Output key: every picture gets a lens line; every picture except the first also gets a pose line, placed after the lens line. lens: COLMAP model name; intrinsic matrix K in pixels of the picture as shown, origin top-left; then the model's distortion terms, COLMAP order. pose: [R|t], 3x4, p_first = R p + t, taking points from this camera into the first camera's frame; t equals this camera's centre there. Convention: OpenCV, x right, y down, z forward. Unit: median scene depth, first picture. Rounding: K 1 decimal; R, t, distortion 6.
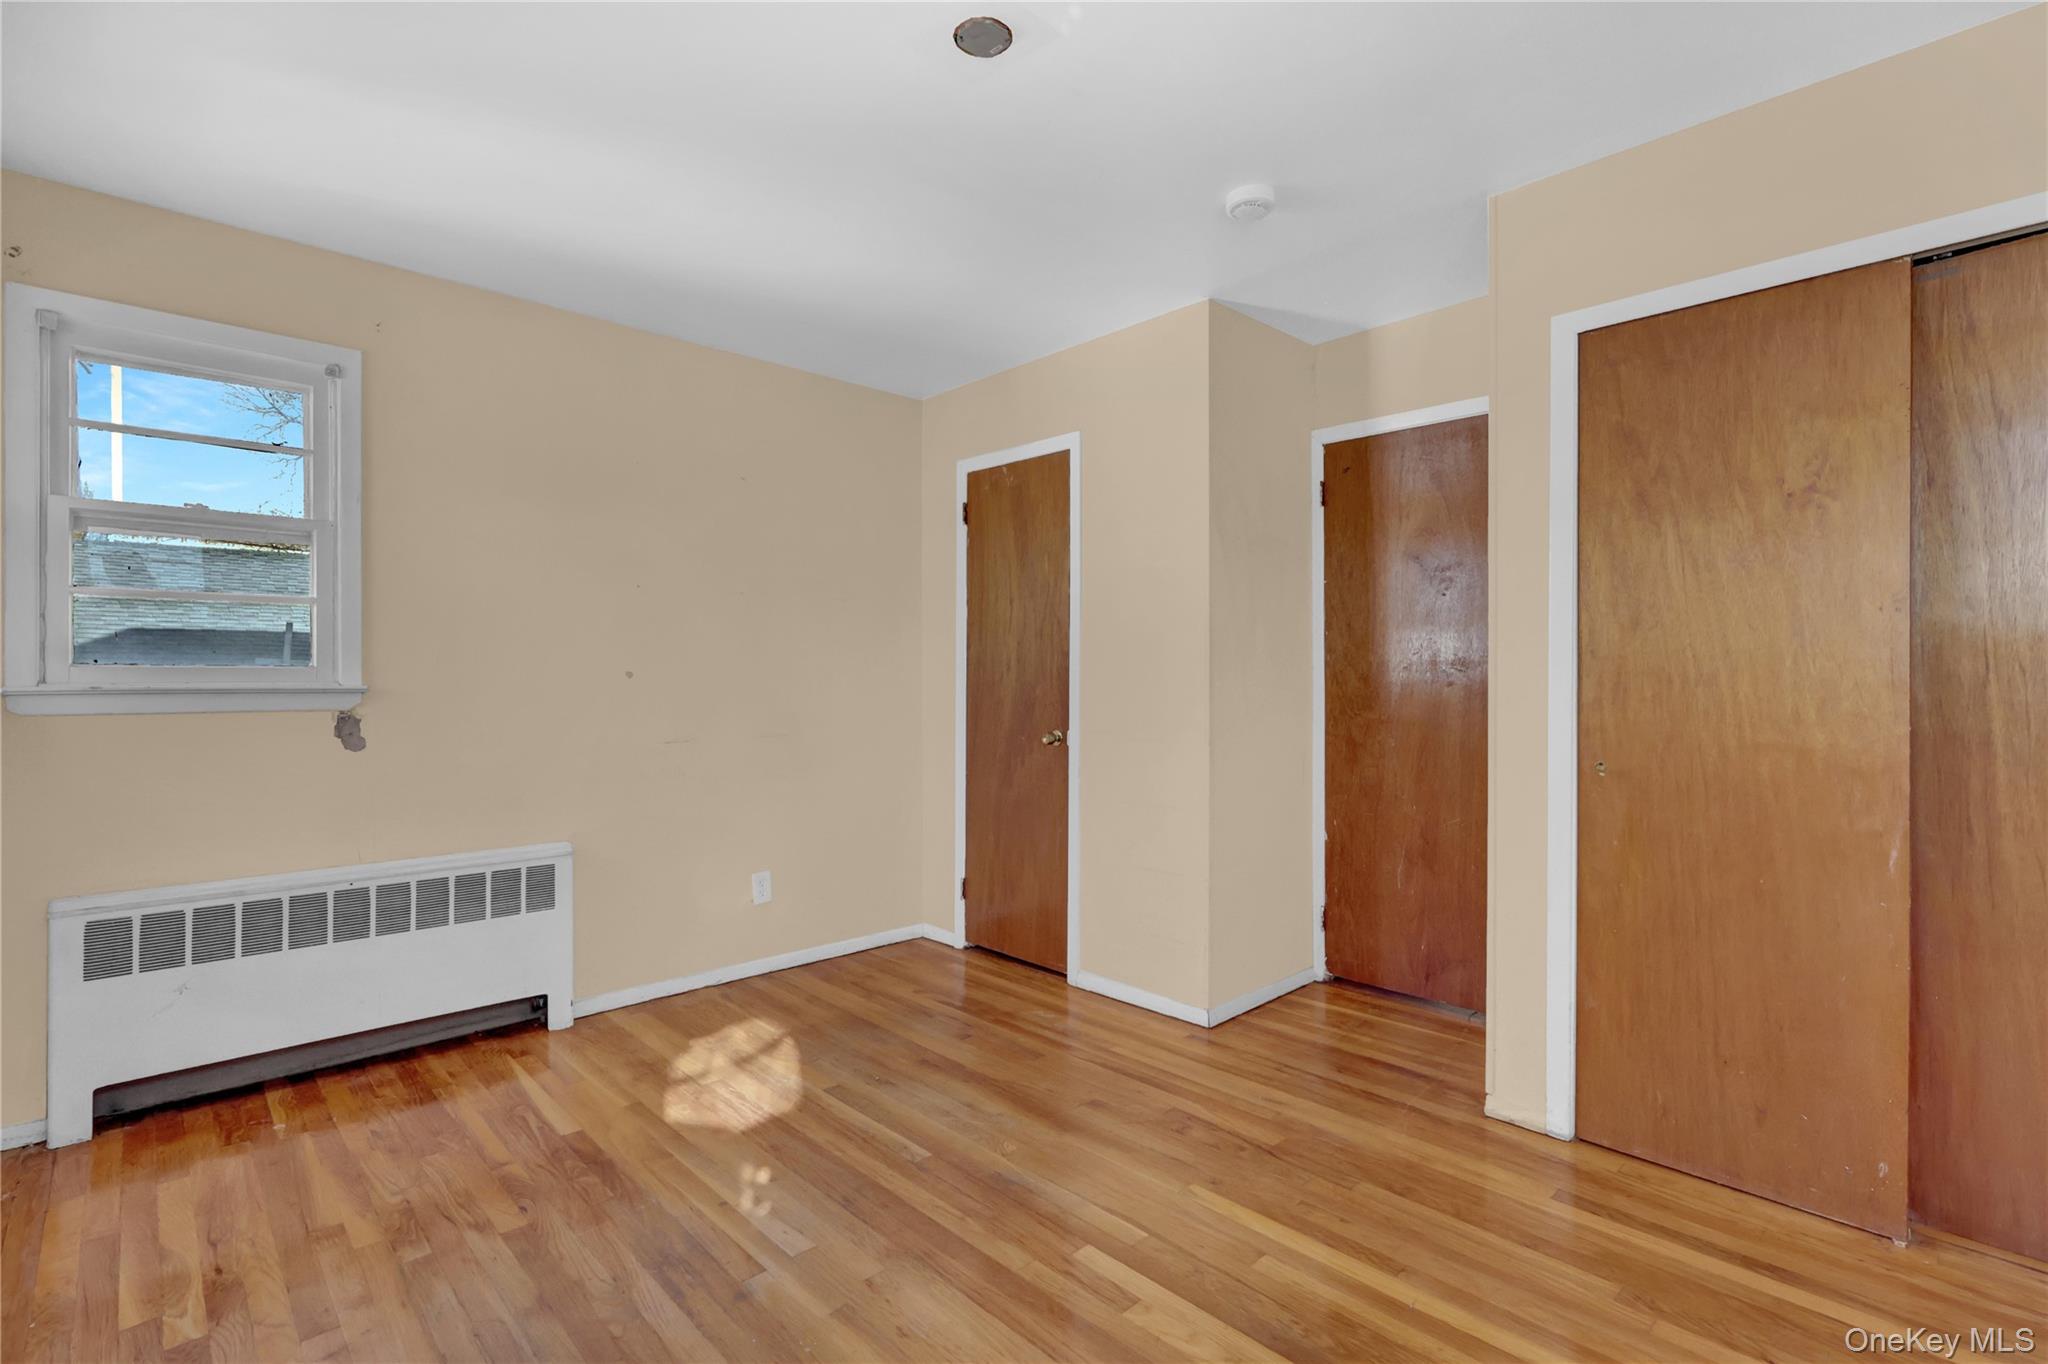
lens RADIAL K [[947.7, 0, 1029.9], [0, 947.7, 679.2], [0, 0, 1]] dist [-0.004742, 0.003415]
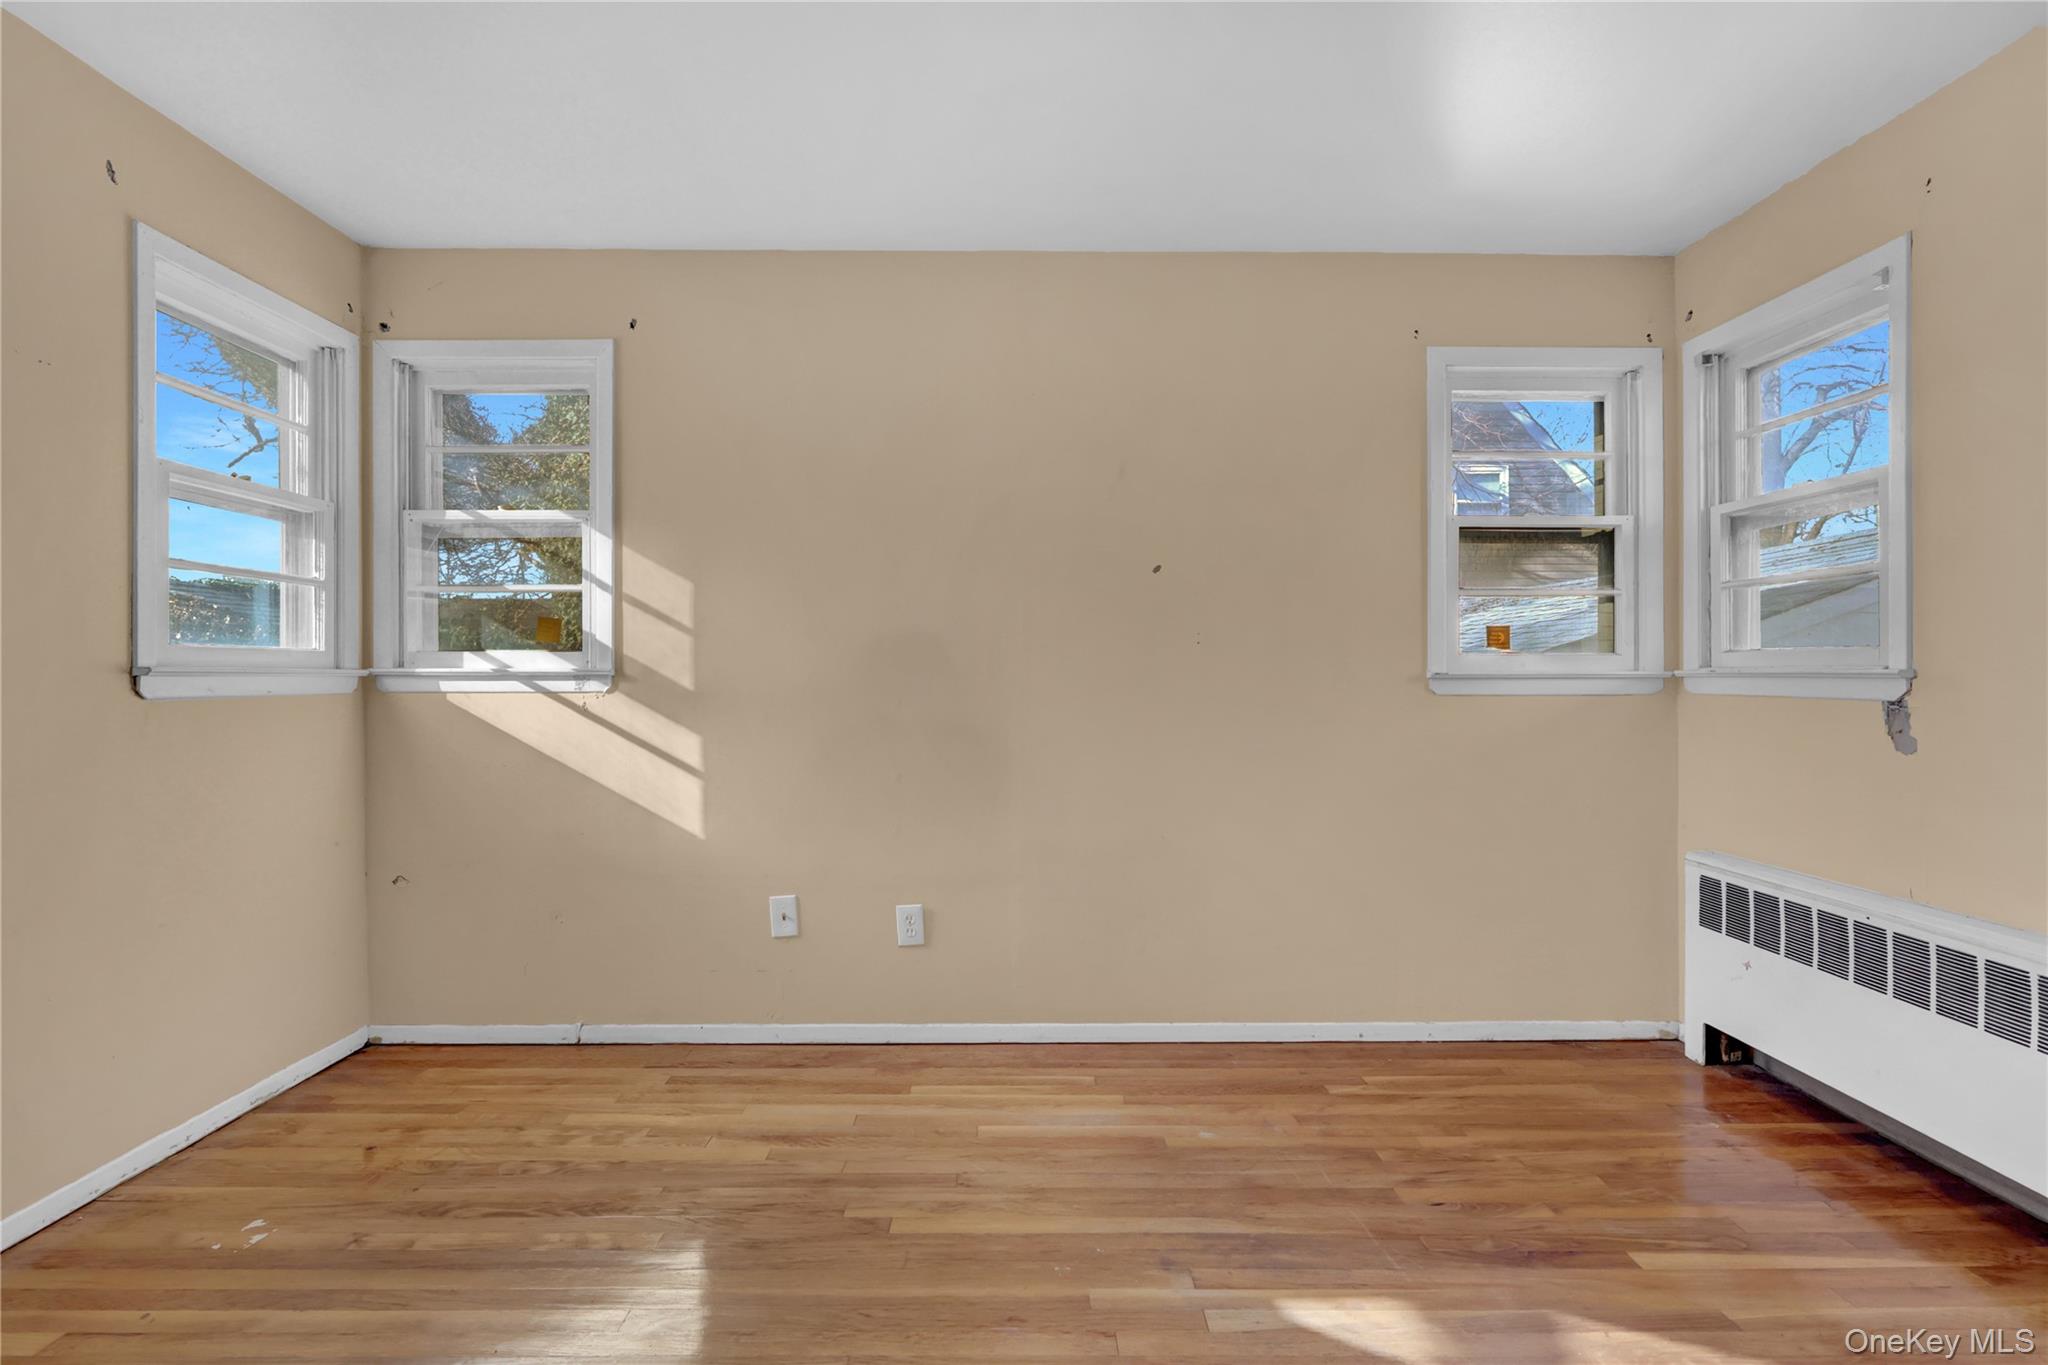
lens RADIAL K [[947.7, 0, 1029.6], [0, 947.7, 680.1], [0, 0, 1]] dist [-0.004742, 0.003415]
pose [[-0.693842, 0.002680, -0.720123, 0.391534], [0.001867, 0.999996, 0.001923, 0.015636], [0.720125, -0.000010, -0.693844, 1.182740]]
